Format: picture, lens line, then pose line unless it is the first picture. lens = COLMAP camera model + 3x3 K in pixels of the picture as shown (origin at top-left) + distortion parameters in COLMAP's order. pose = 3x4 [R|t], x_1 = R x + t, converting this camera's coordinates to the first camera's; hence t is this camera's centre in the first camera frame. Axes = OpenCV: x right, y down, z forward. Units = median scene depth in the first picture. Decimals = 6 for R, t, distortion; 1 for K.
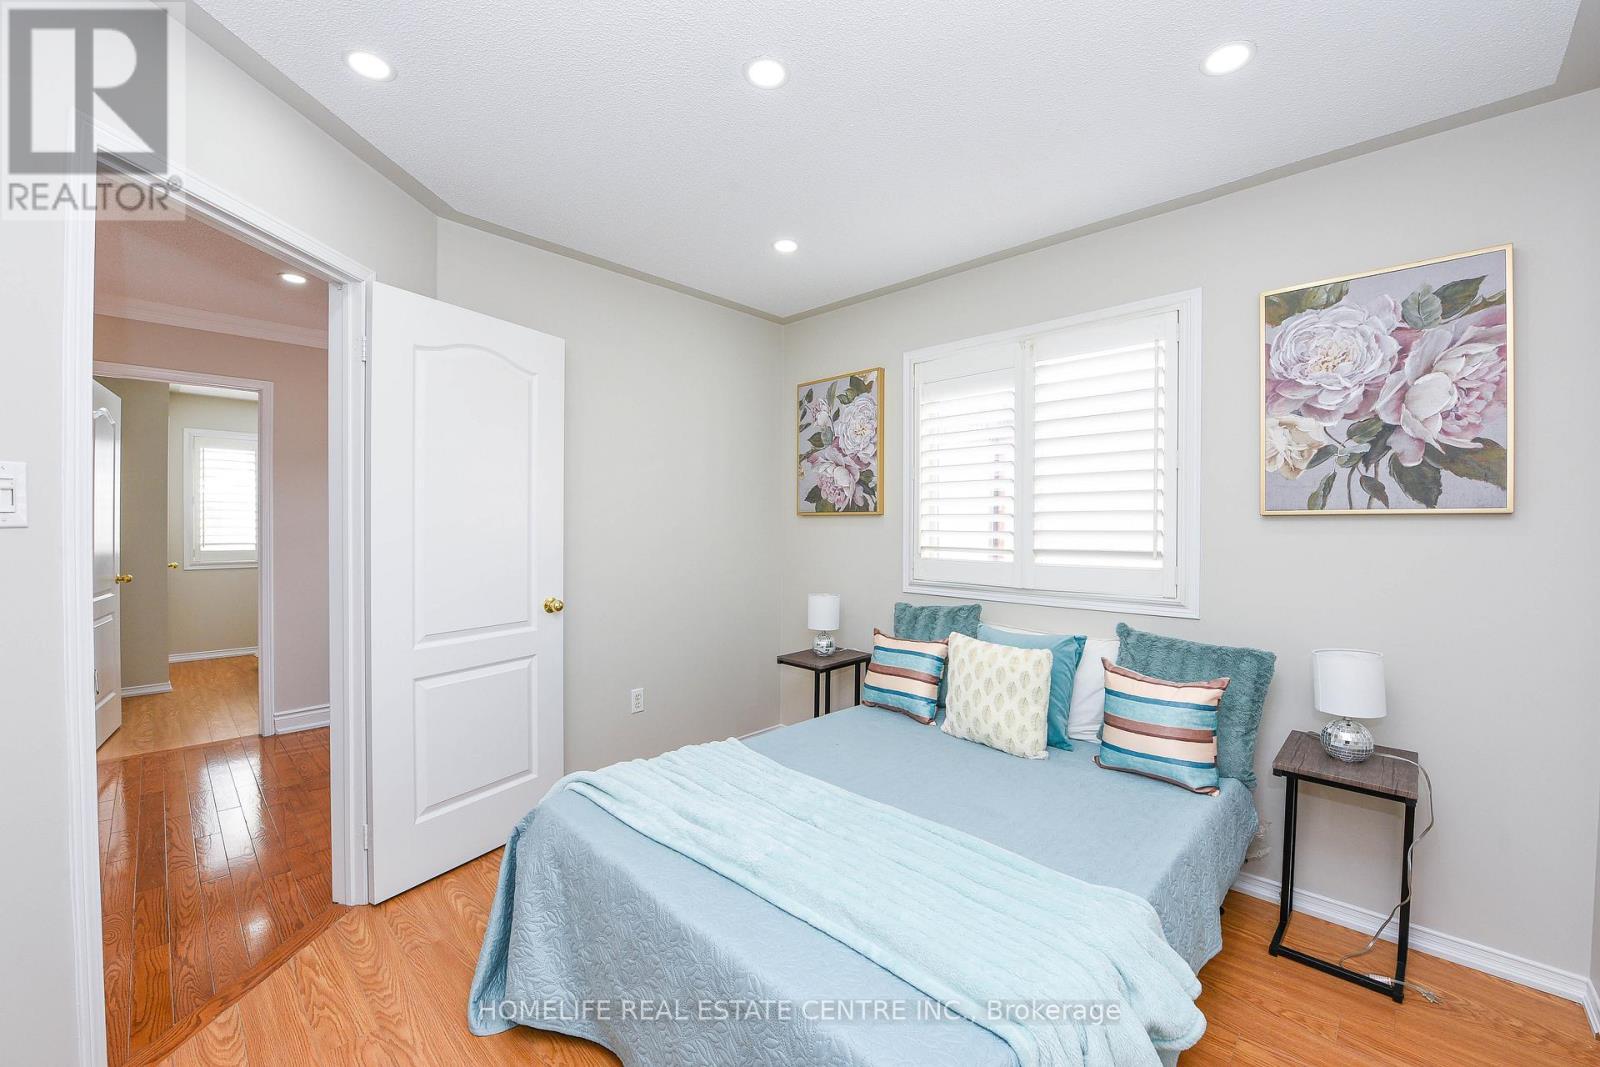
lens RADIAL K [[654.8, 0, 805.4], [0, 654.8, 541.4], [0, 0, 1]] dist [-0.015505, -0.002737]
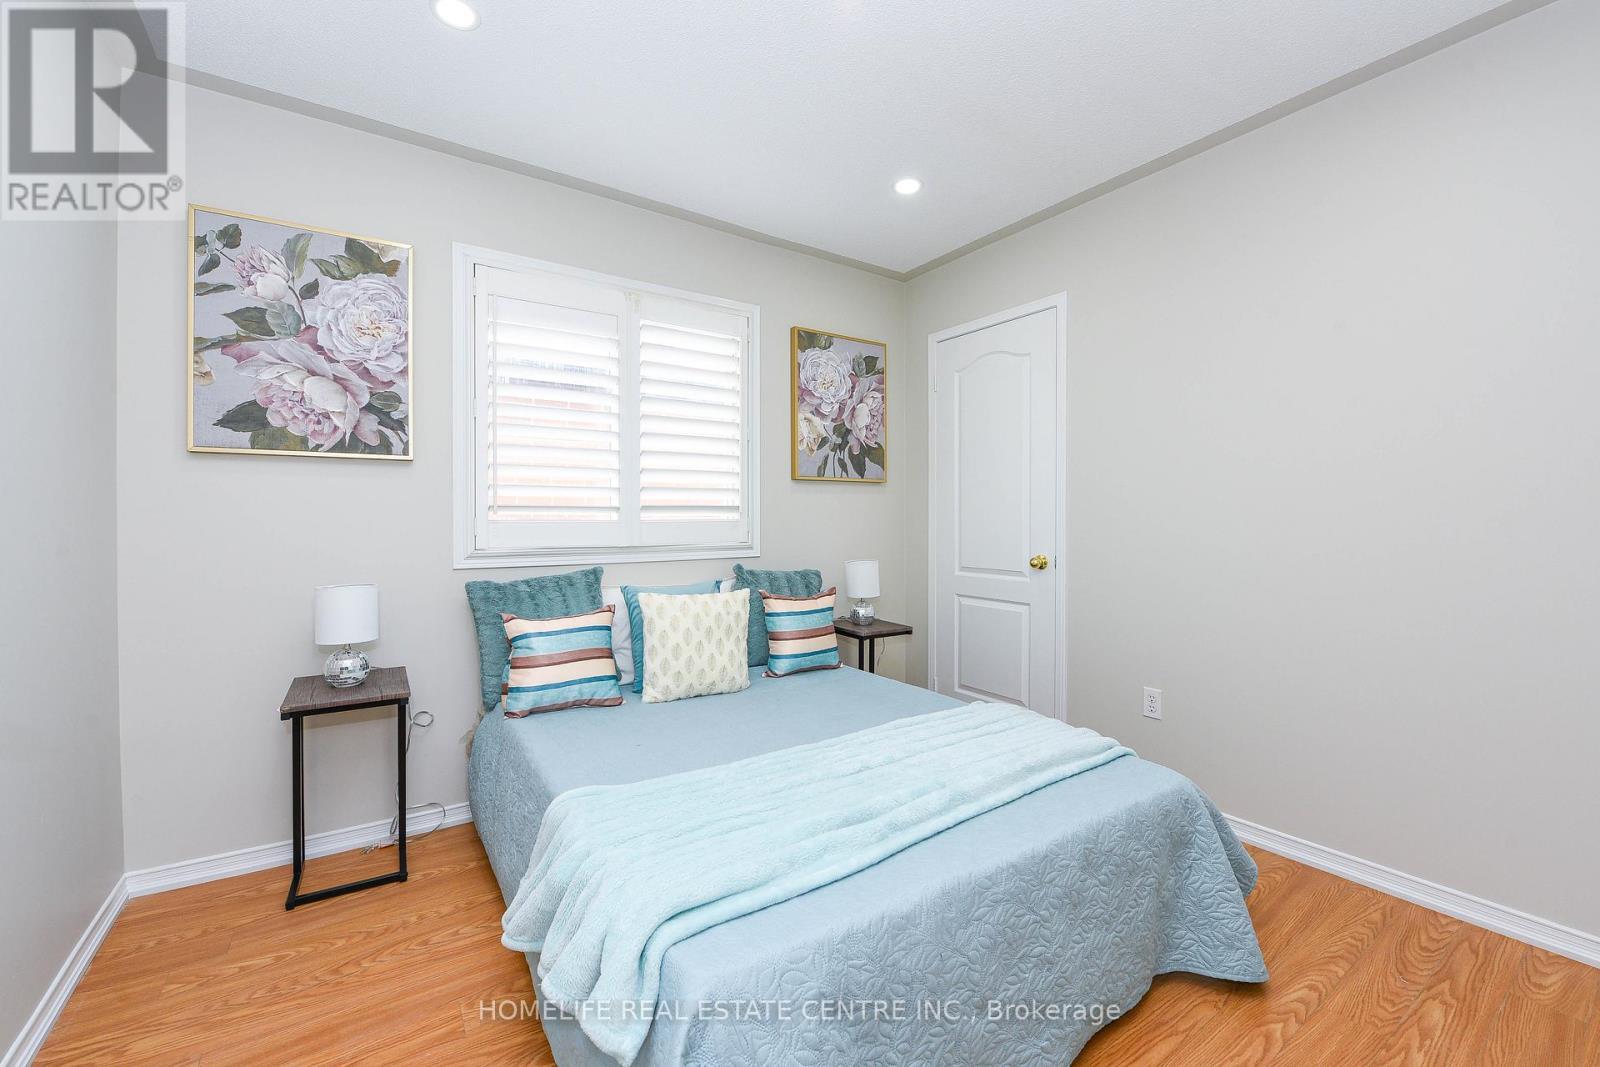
lens RADIAL K [[654.8, 0, 805.4], [0, 654.8, 541.4], [0, 0, 1]] dist [-0.015505, -0.002737]
pose [[0.178152, -0.032664, 0.983461, -0.714779], [0.032658, 0.999095, 0.027267, 0.057176], [-0.983461, 0.027261, 0.179057, 0.692100]]
